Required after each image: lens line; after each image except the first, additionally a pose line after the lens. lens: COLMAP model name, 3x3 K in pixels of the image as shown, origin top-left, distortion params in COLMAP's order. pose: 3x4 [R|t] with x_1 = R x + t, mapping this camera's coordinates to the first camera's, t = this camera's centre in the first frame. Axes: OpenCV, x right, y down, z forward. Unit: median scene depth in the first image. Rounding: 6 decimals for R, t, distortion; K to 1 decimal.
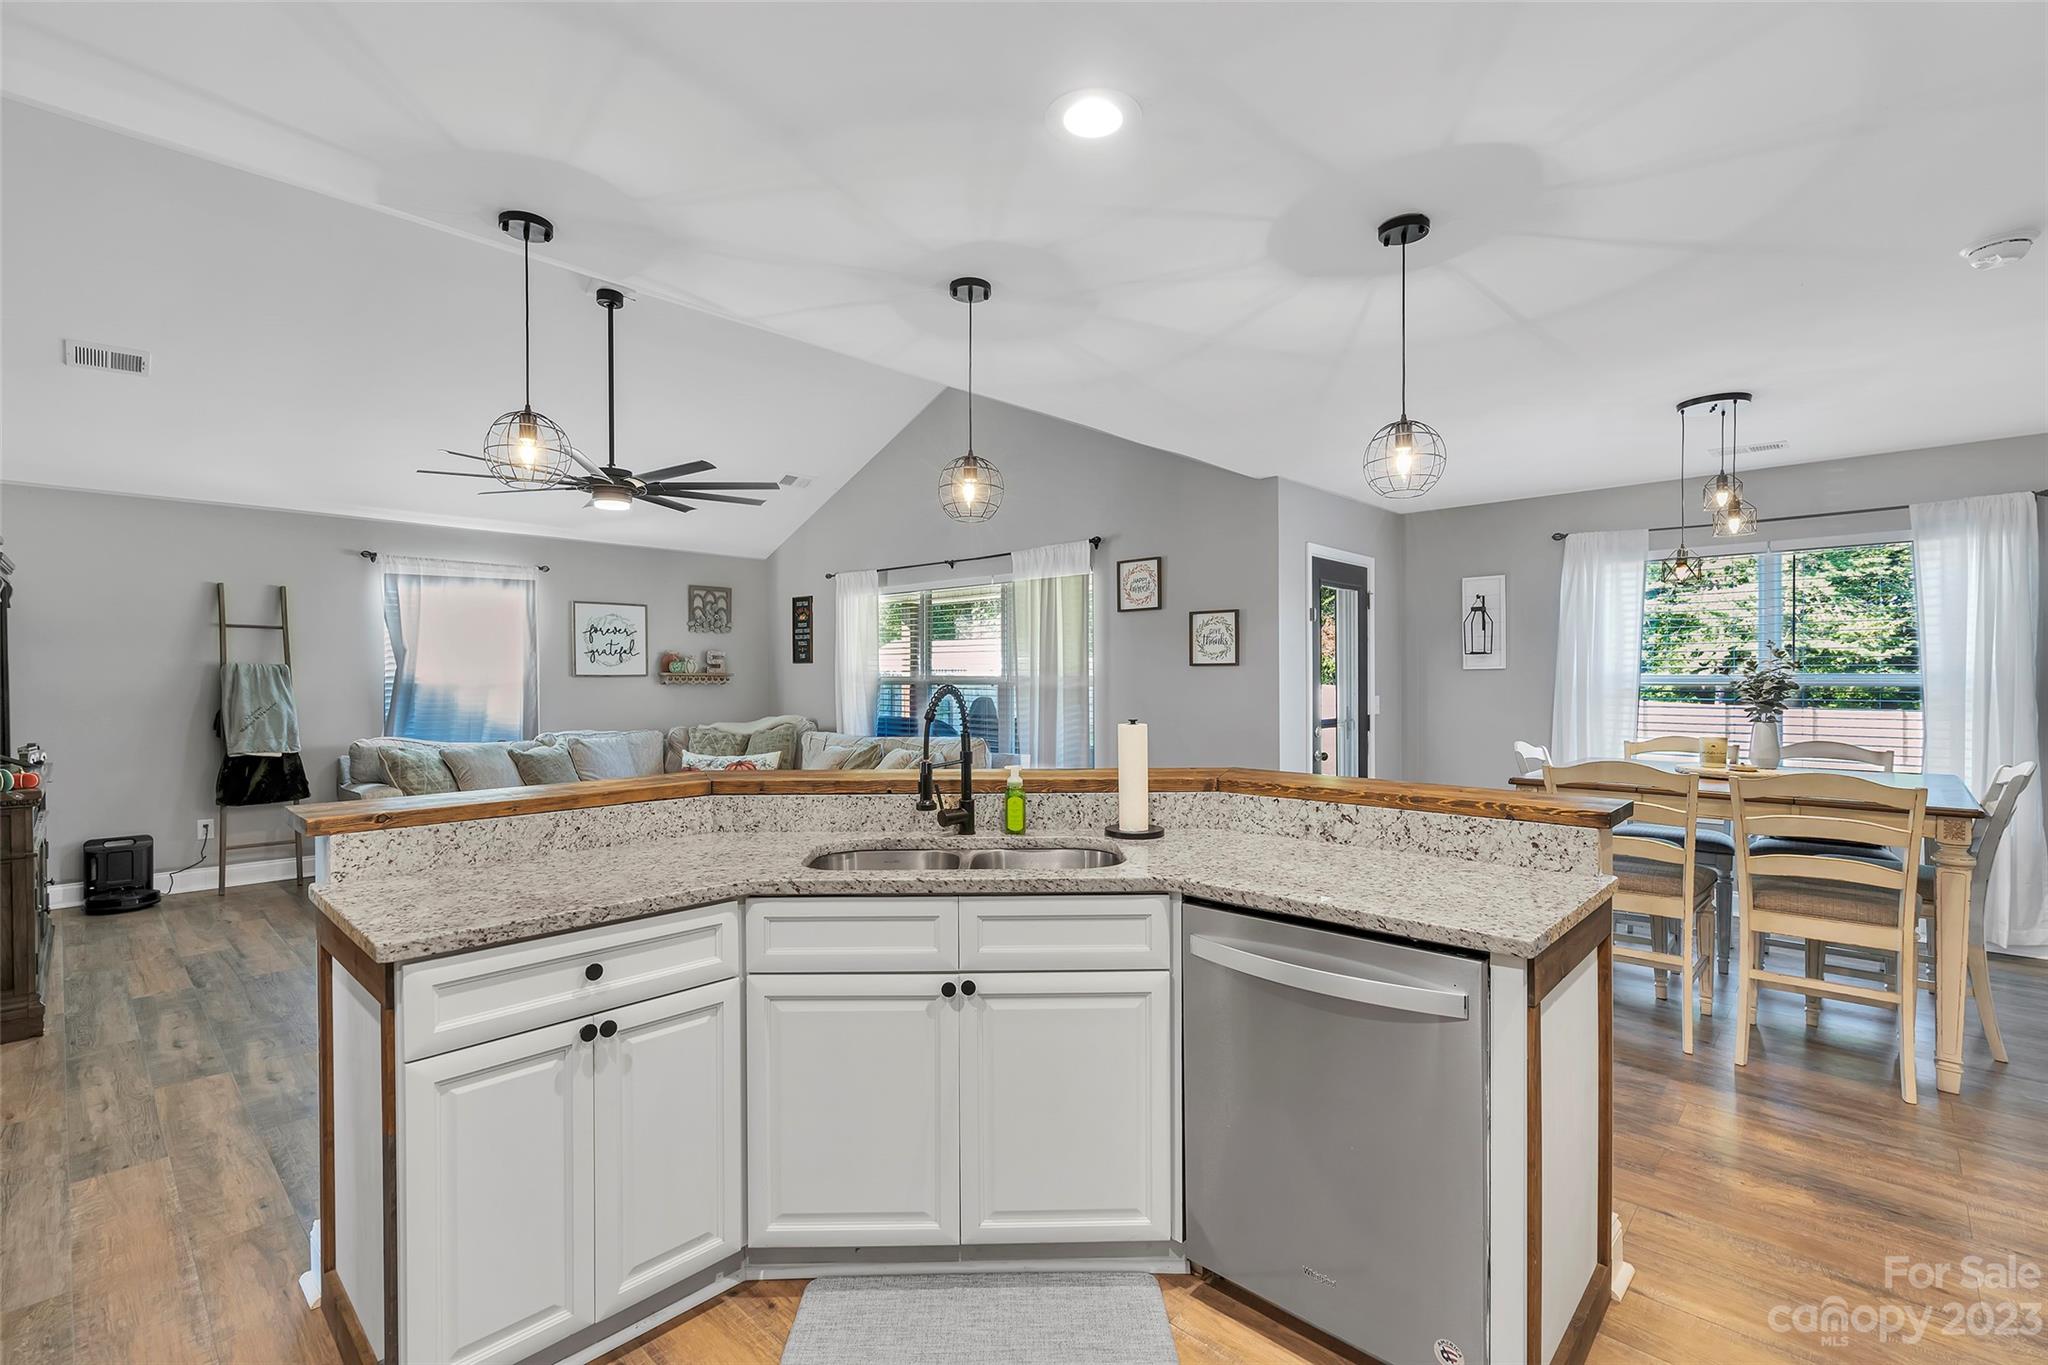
lens RADIAL K [[913.0, 0, 1025.1], [0, 913.0, 685.5], [0, 0, 1]] dist [-0.003040, 0.000440]
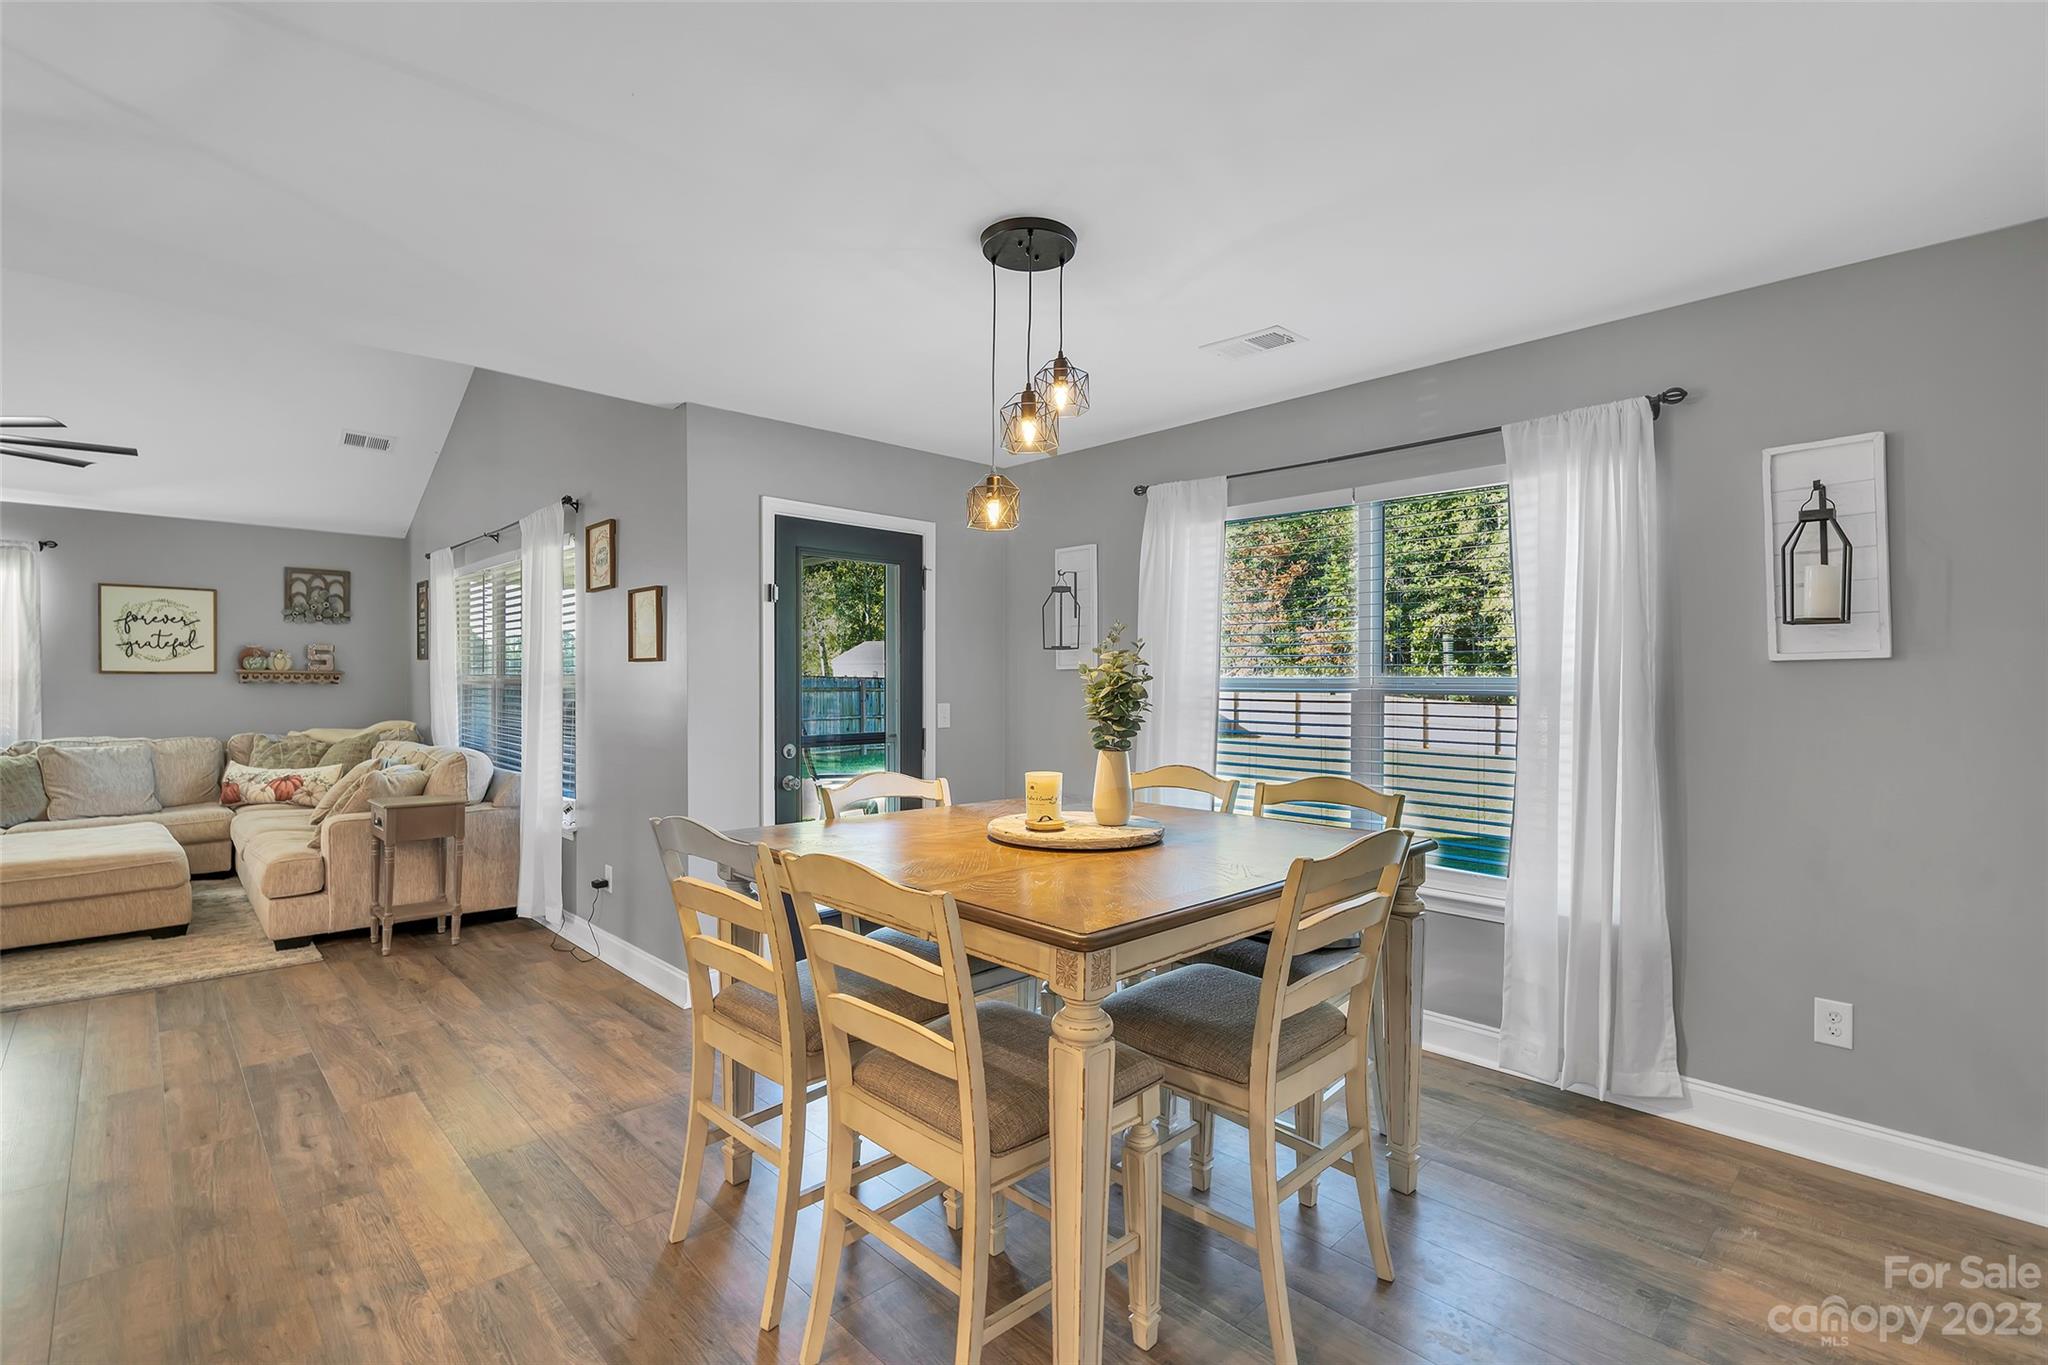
lens RADIAL K [[928.6, 0, 1024.0], [0, 928.6, 682.5], [0, 0, 1]] dist [0.000037, 0.001101]
pose [[0.998814, 0.006617, -0.048230, 0.512087], [-0.006965, 0.999951, -0.007048, -0.001138], [0.048181, 0.007375, 0.998811, 0.234394]]
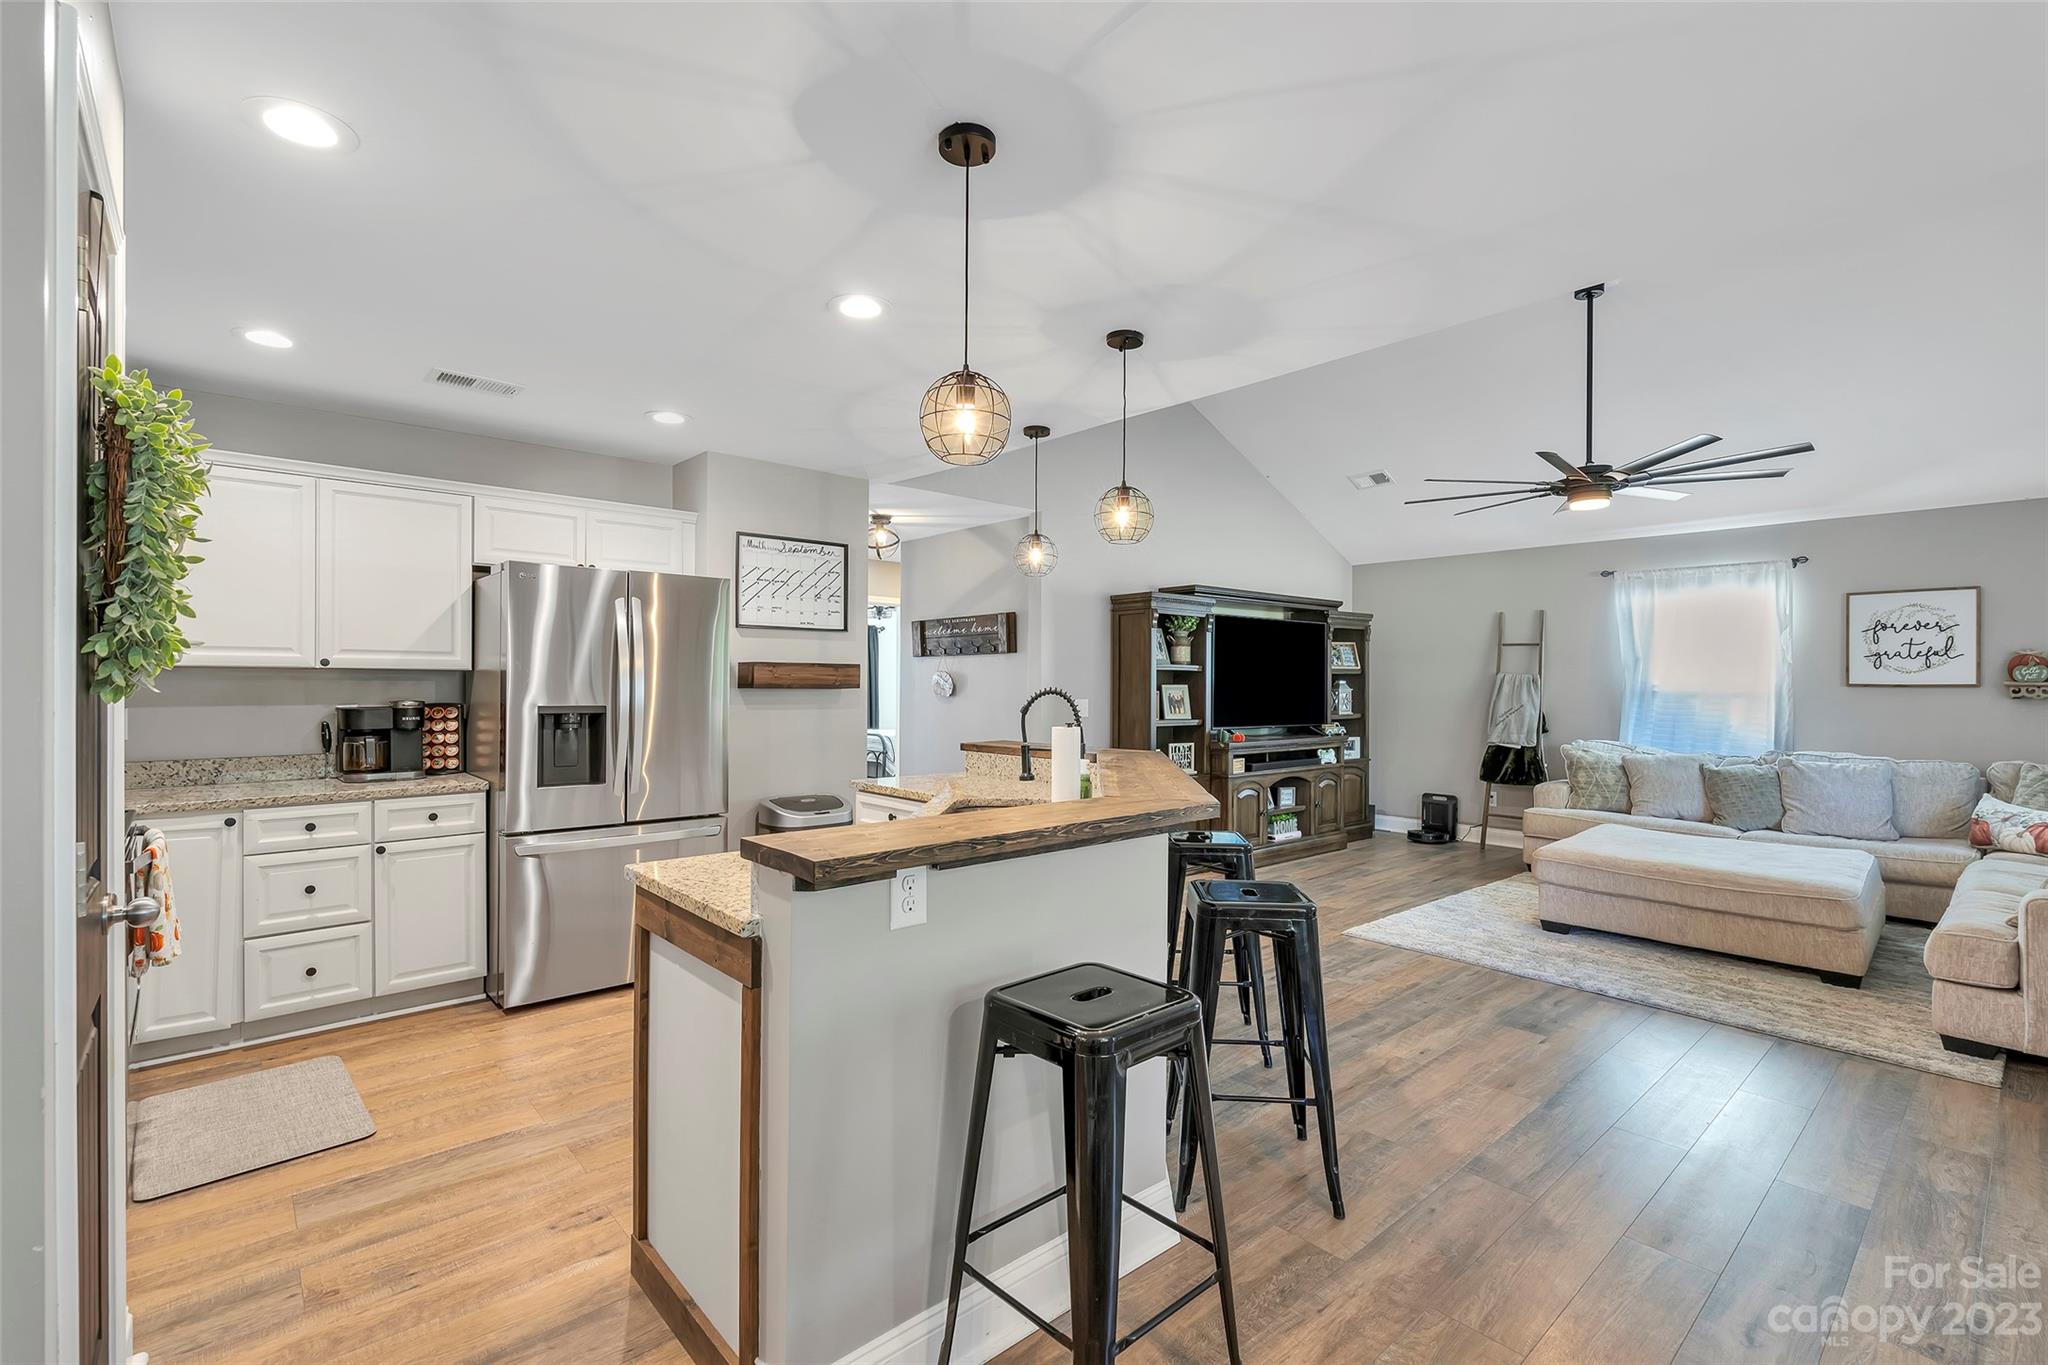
lens RADIAL K [[913.0, 0, 1025.1], [0, 913.0, 685.5], [0, 0, 1]] dist [-0.003040, 0.000440]
pose [[-0.092135, 0.003931, -0.995739, 0.485138], [-0.016211, 0.999854, 0.005448, -0.003876], [0.995615, 0.016643, -0.092058, 0.443597]]
